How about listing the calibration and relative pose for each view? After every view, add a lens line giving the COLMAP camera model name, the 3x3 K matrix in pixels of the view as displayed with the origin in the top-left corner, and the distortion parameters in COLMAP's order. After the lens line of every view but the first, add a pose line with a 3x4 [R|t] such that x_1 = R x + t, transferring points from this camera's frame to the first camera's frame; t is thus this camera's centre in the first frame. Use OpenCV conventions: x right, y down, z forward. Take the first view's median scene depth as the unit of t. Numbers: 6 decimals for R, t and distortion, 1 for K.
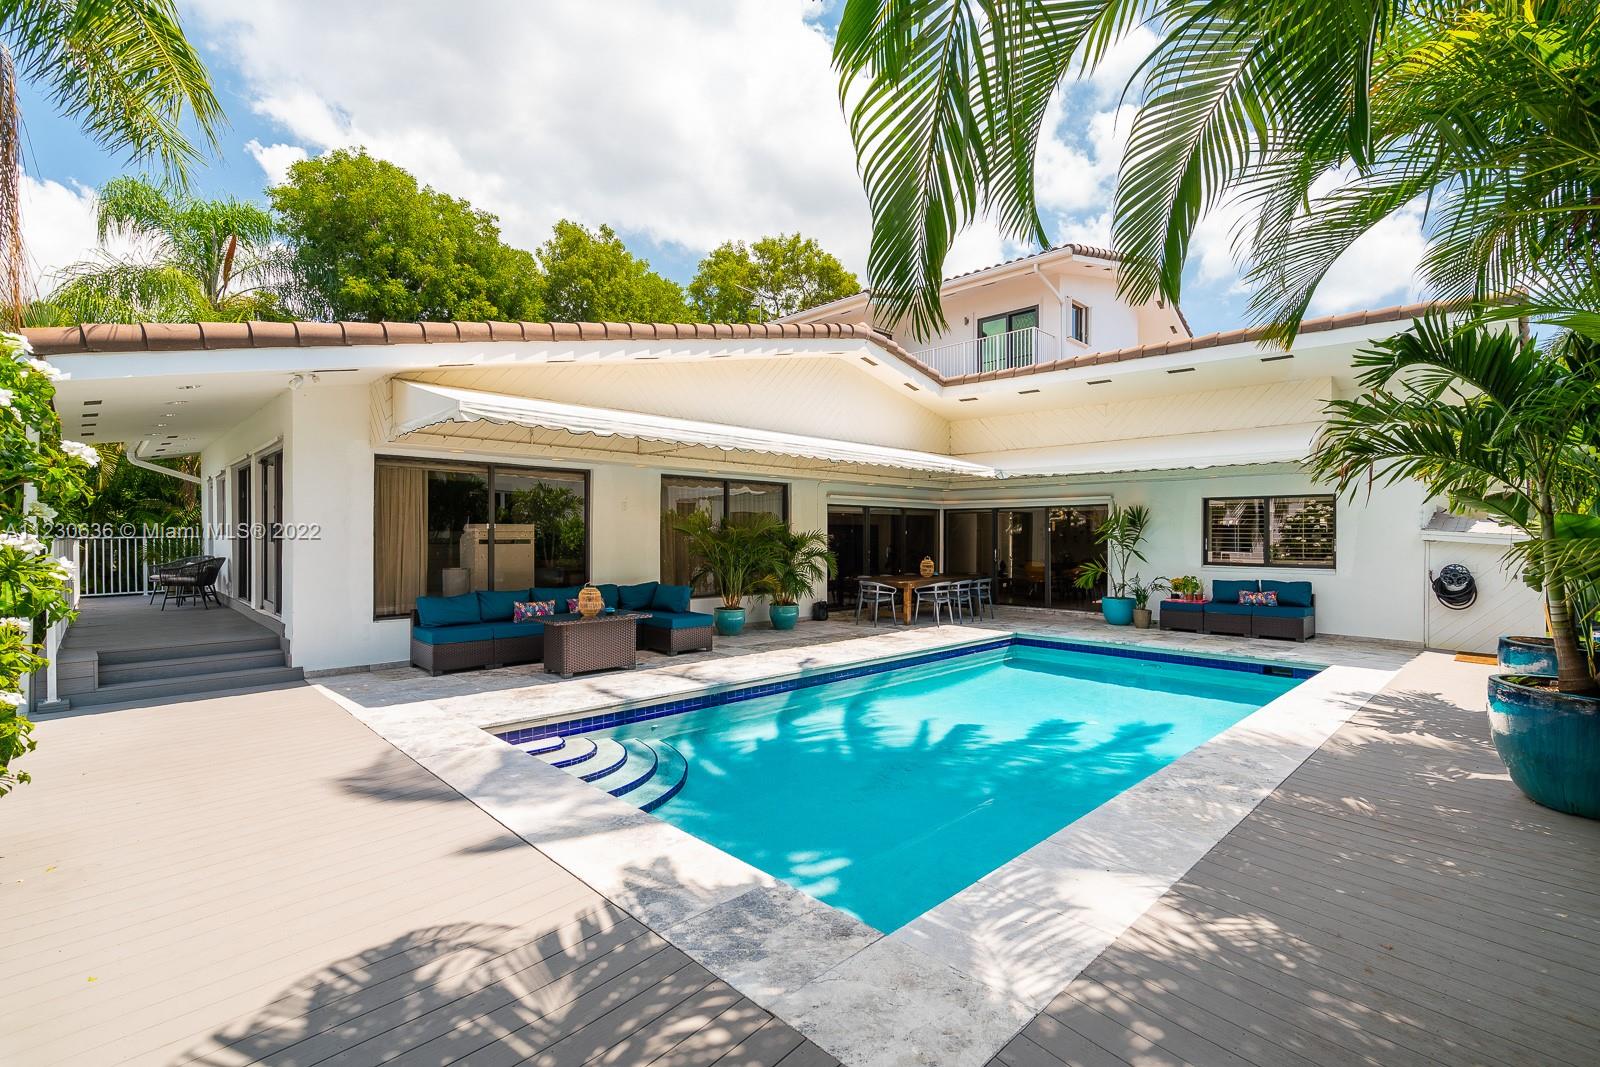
lens RADIAL K [[729.8, 0, 794.7], [0, 729.8, 533.8], [0, 0, 1]] dist [-0.002127, 0.000297]
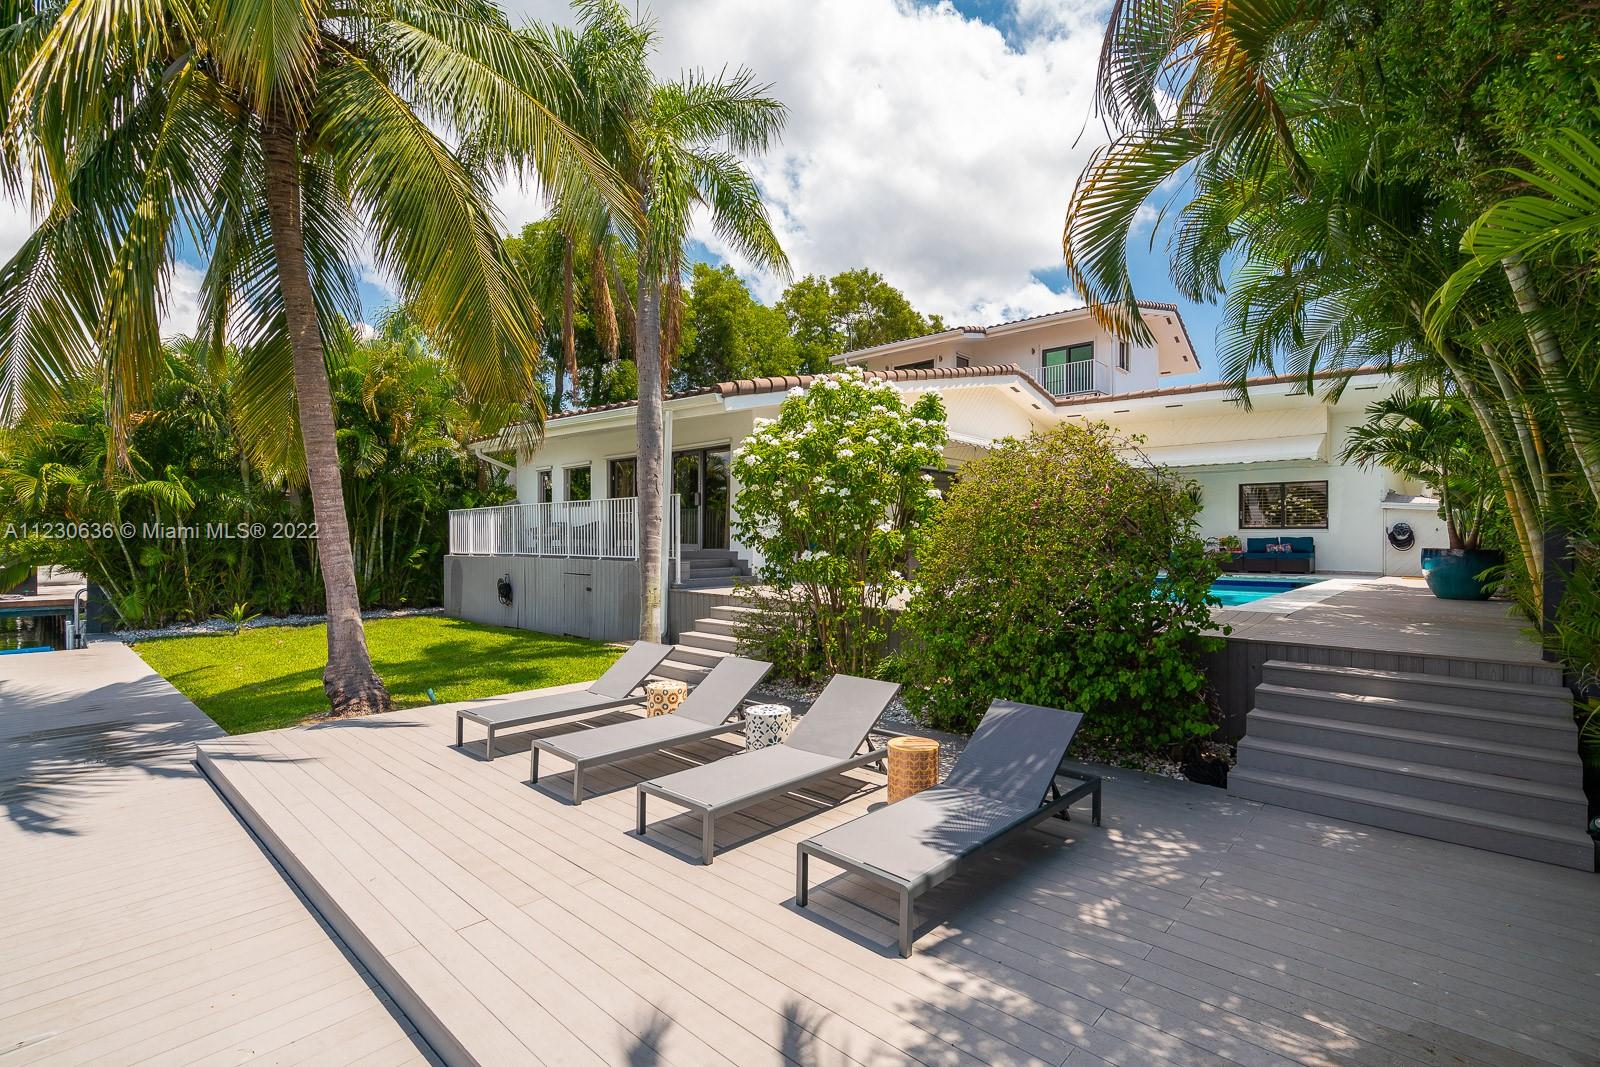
lens RADIAL K [[737.4, 0, 800.0], [0, 737.4, 533.5], [0, 0, 1]] dist [0.000560, 0.000161]
pose [[0.998036, 0.001228, 0.062629, -0.513778], [-0.000839, 0.999980, -0.006237, 0.073428], [-0.062635, 0.006173, 0.998017, -0.535397]]
